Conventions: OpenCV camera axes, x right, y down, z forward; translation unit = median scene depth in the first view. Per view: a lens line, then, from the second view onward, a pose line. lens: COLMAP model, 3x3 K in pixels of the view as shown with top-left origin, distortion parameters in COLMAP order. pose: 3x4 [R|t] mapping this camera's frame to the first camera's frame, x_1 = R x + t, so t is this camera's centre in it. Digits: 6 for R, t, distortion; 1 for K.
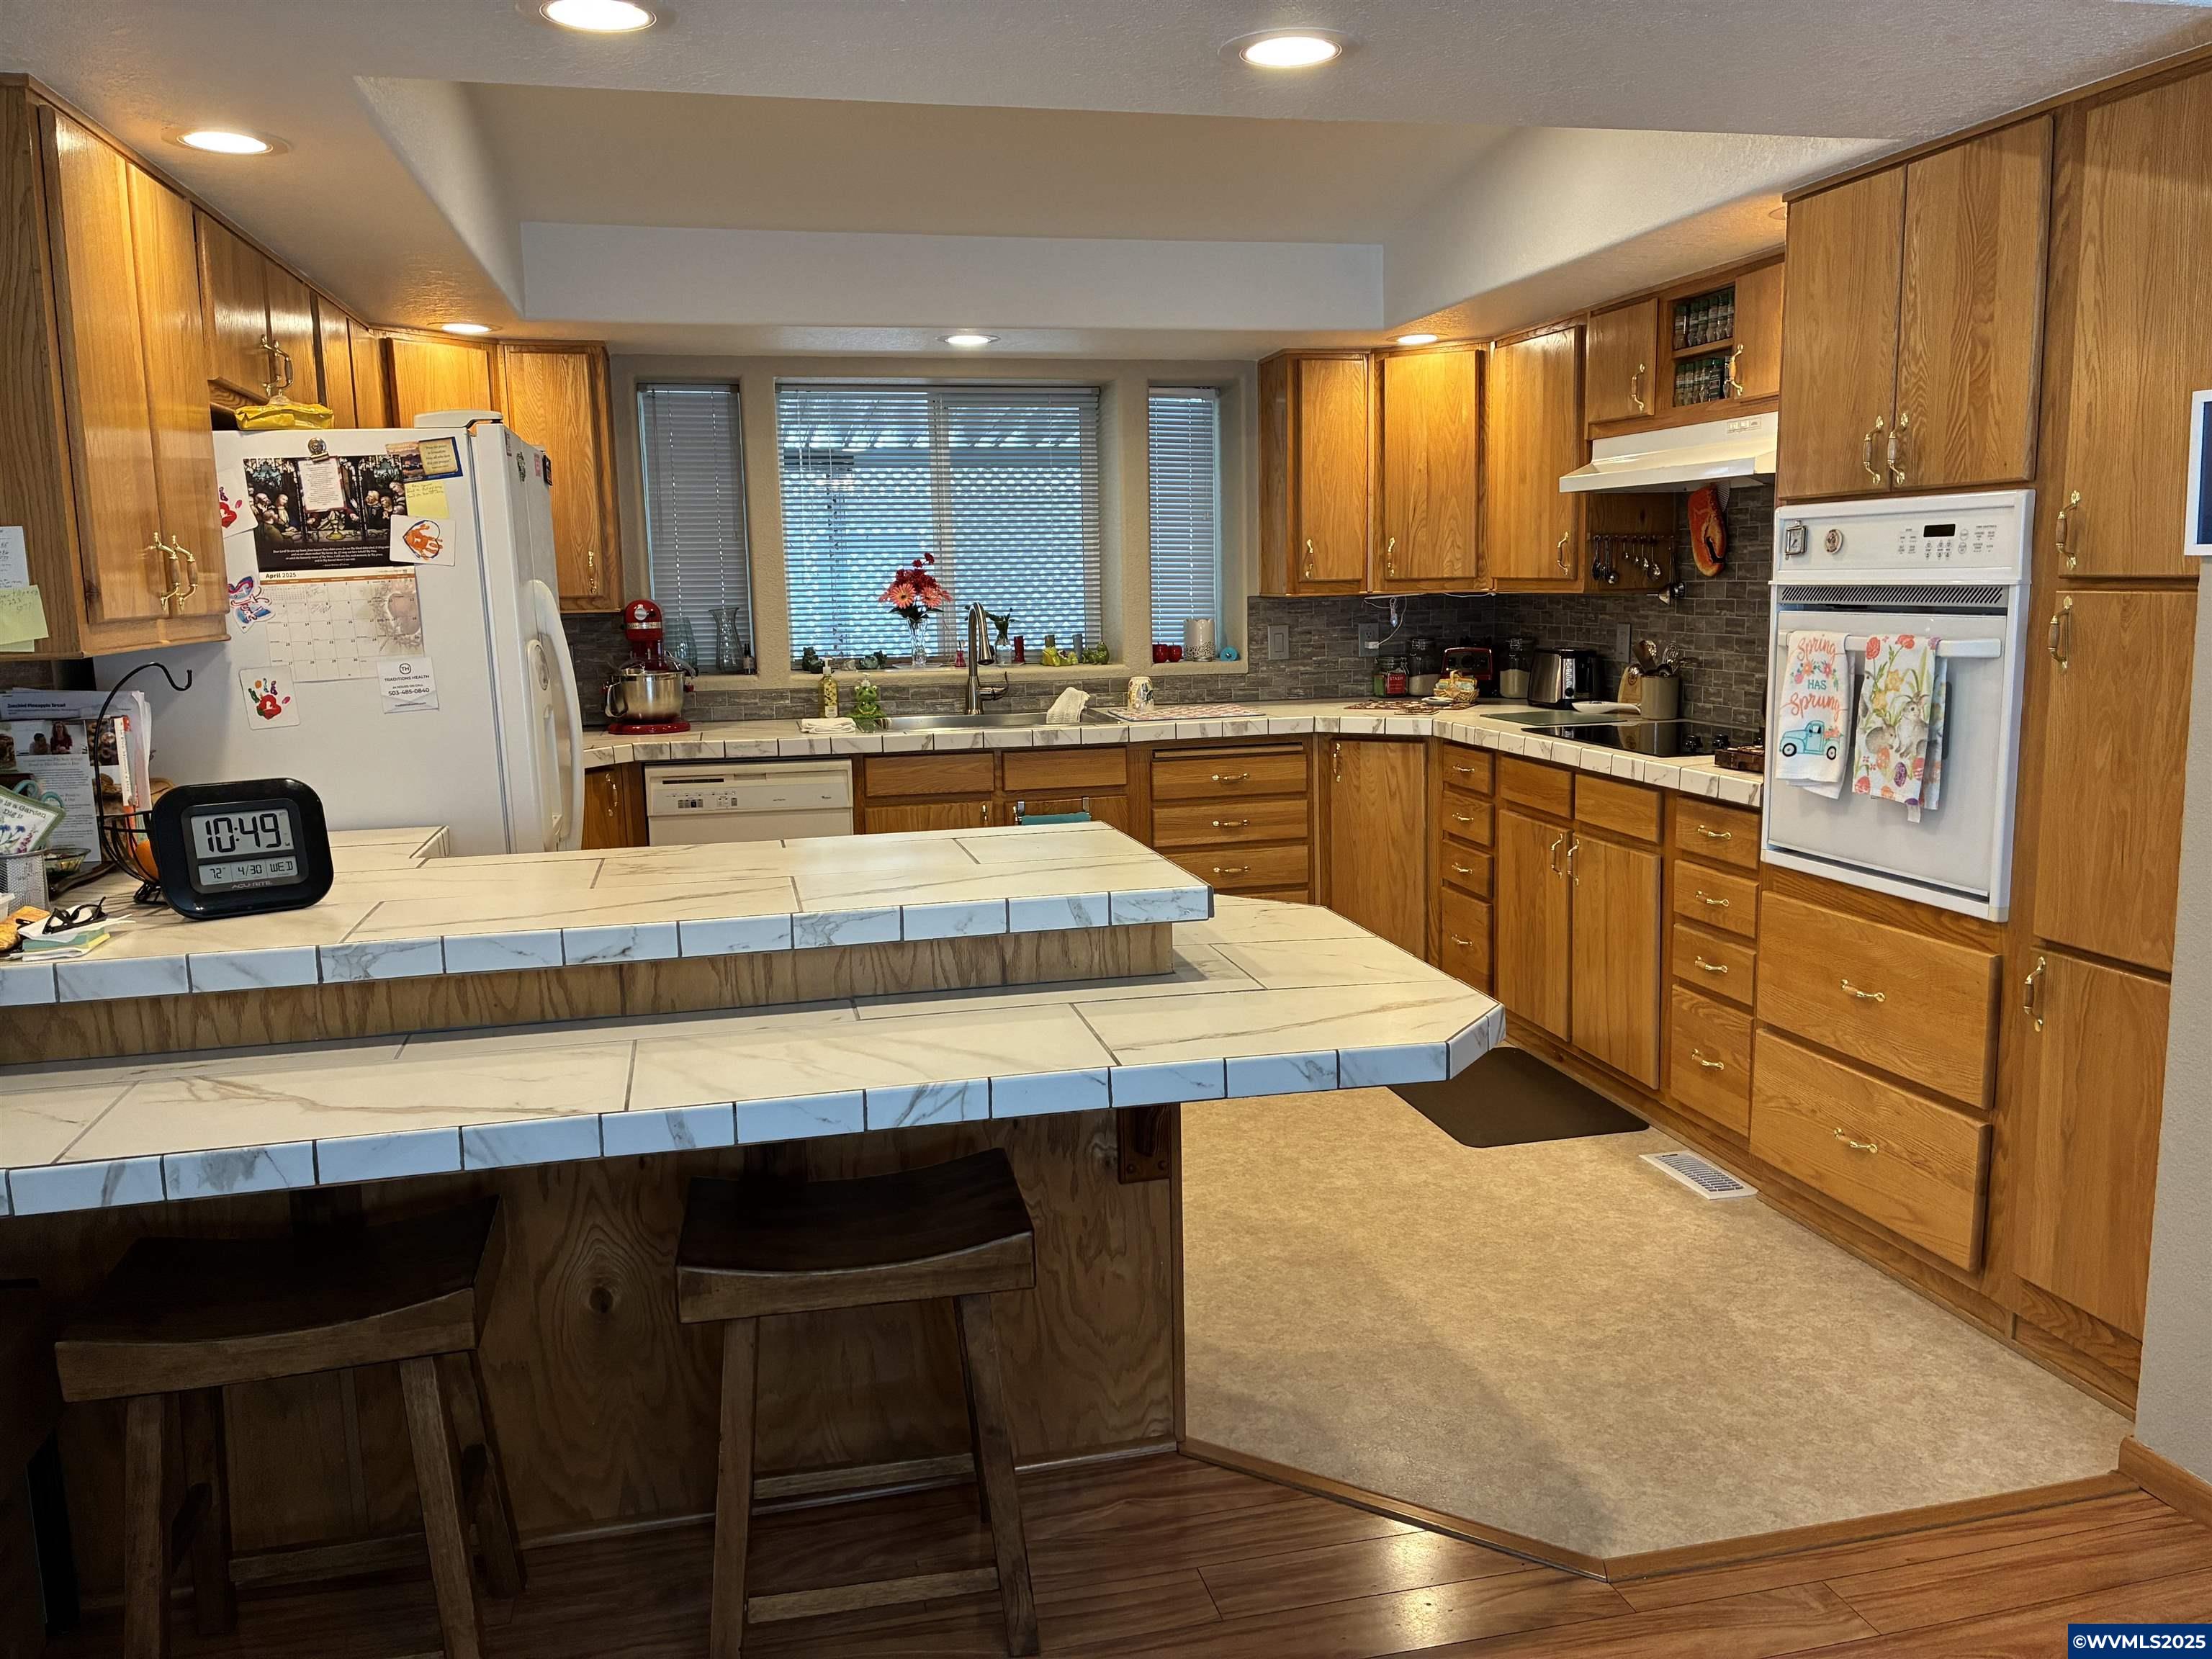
lens RADIAL K [[1687.7, 0, 1107.1], [0, 1687.7, 827.9], [0, 0, 1]] dist [0.052030, -0.007203]
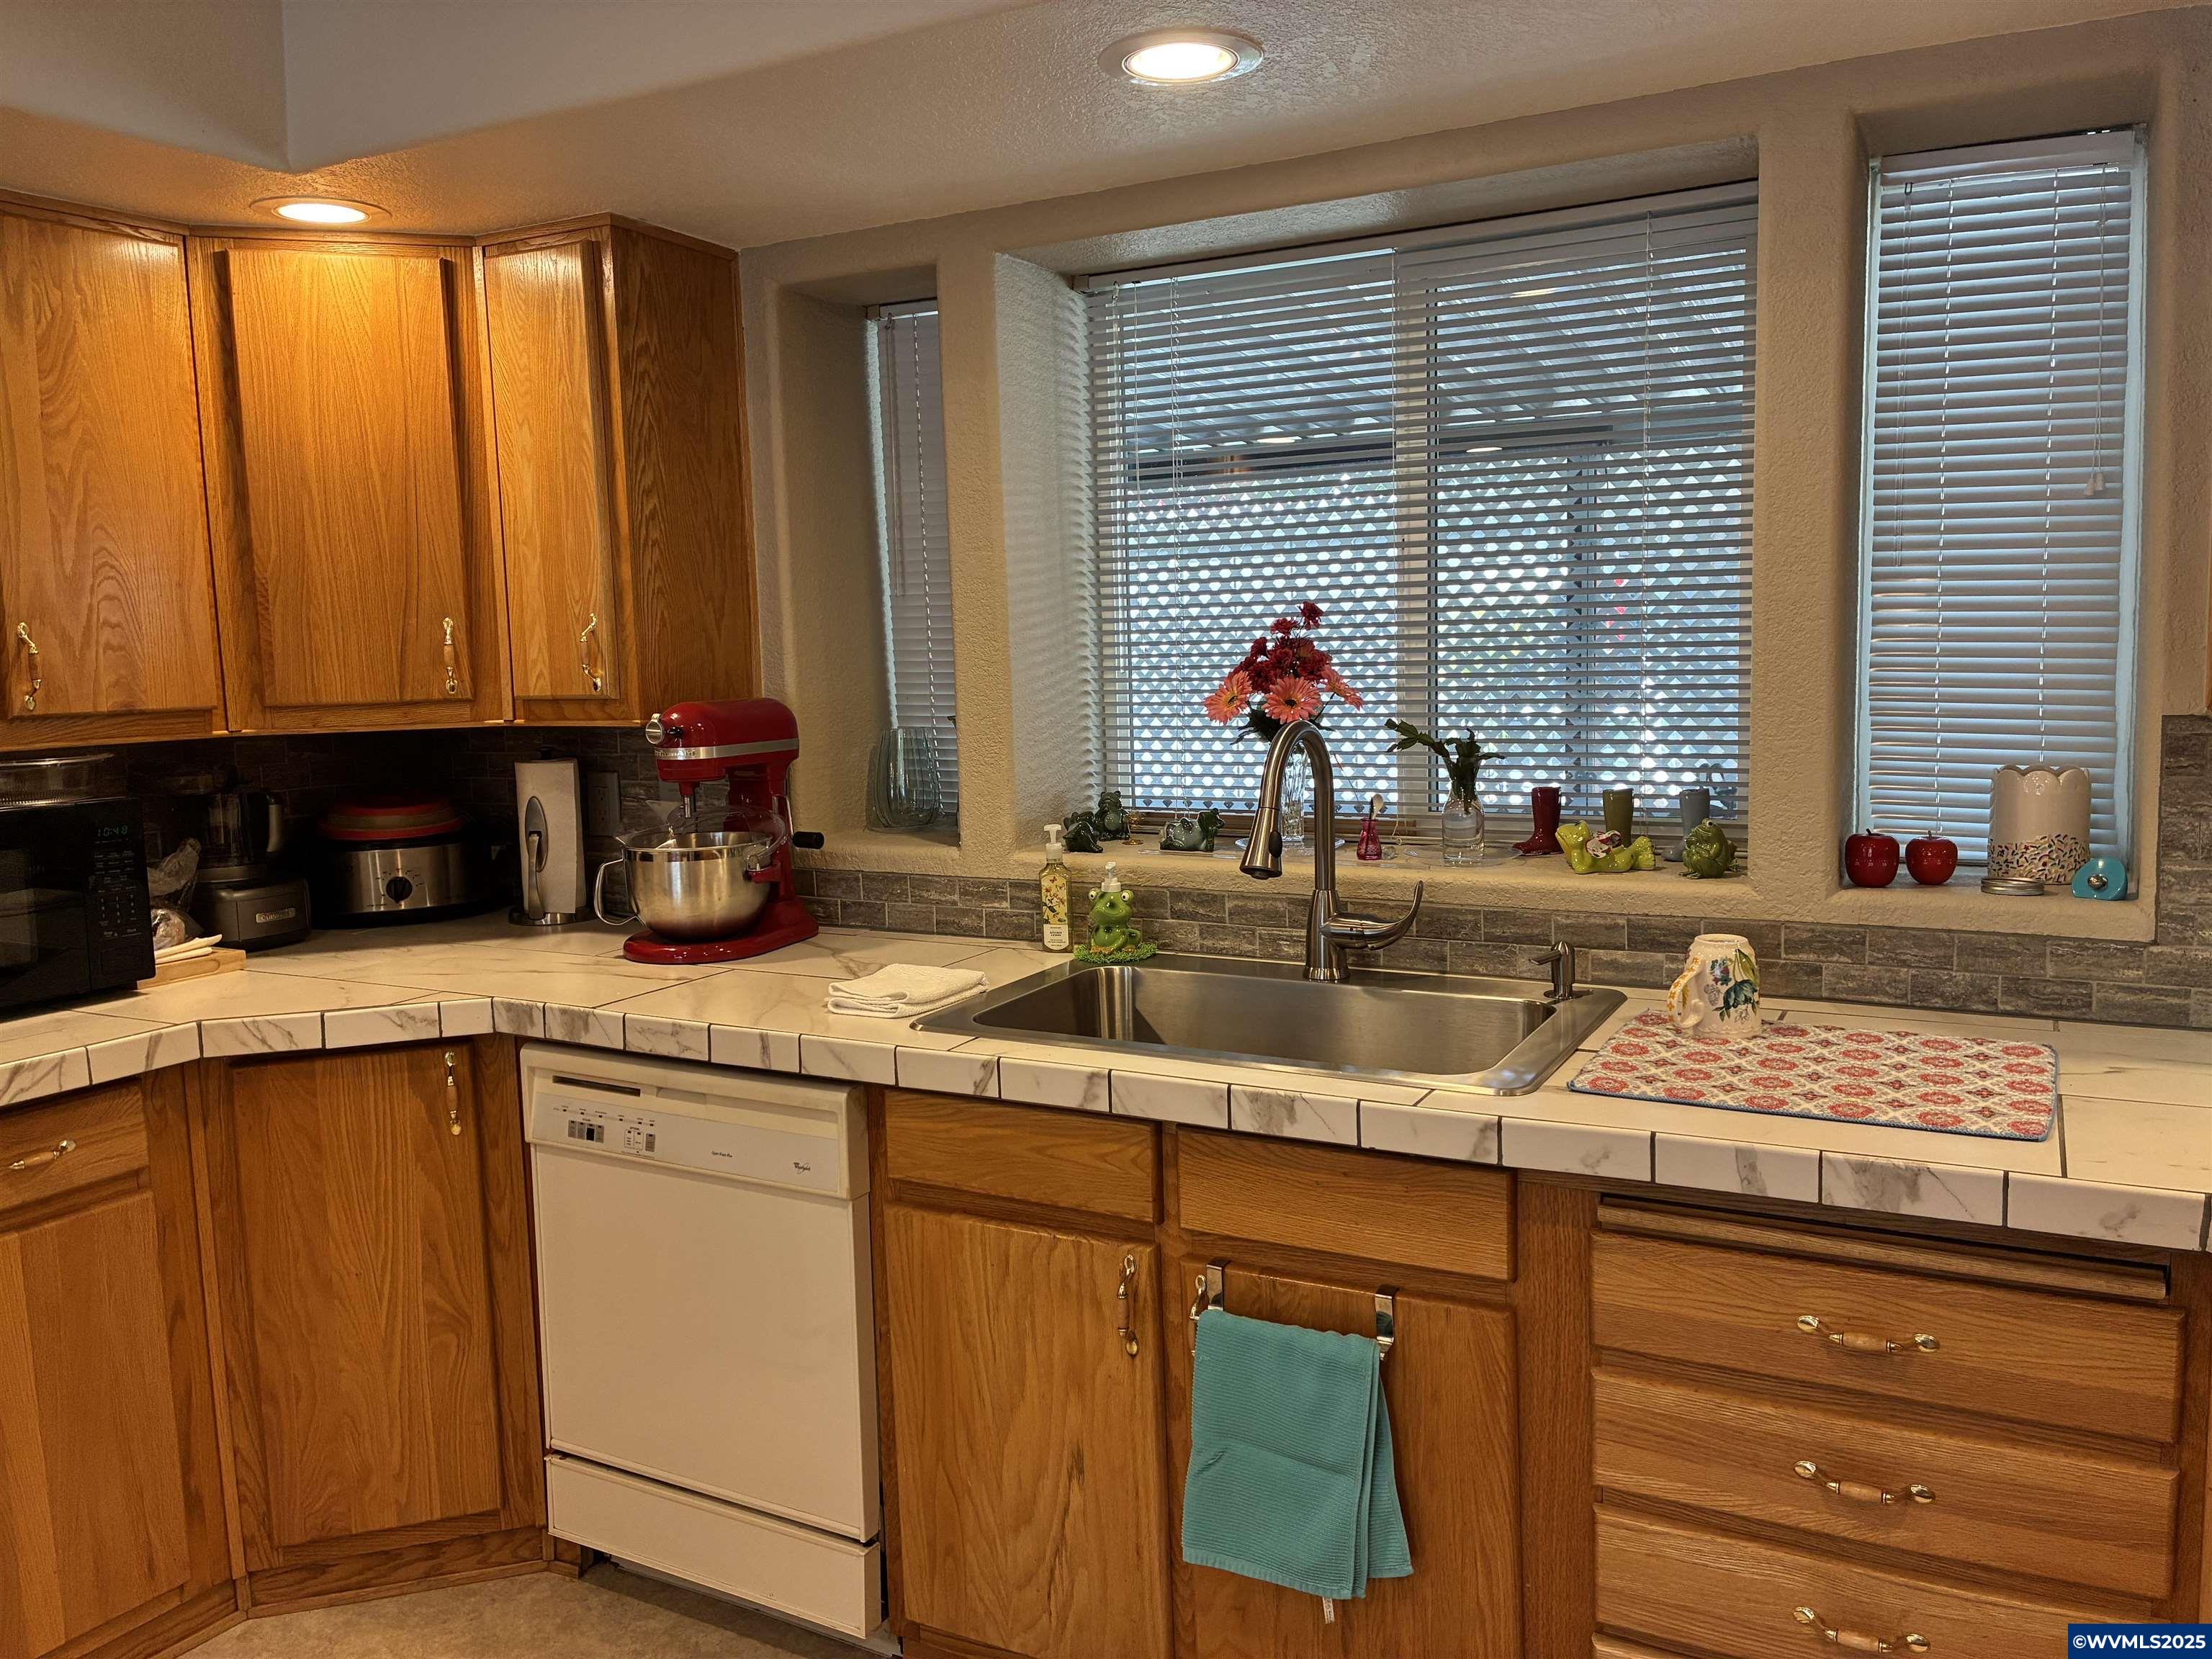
lens RADIAL K [[1687.7, 0, 1103.6], [0, 1687.7, 814.4], [0, 0, 1]] dist [0.052030, -0.007203]
pose [[0.755298, 0.070084, -0.651624, 0.156425], [-0.087610, 0.996139, 0.005588, -0.107189], [0.649500, 0.052869, 0.758521, 0.644934]]
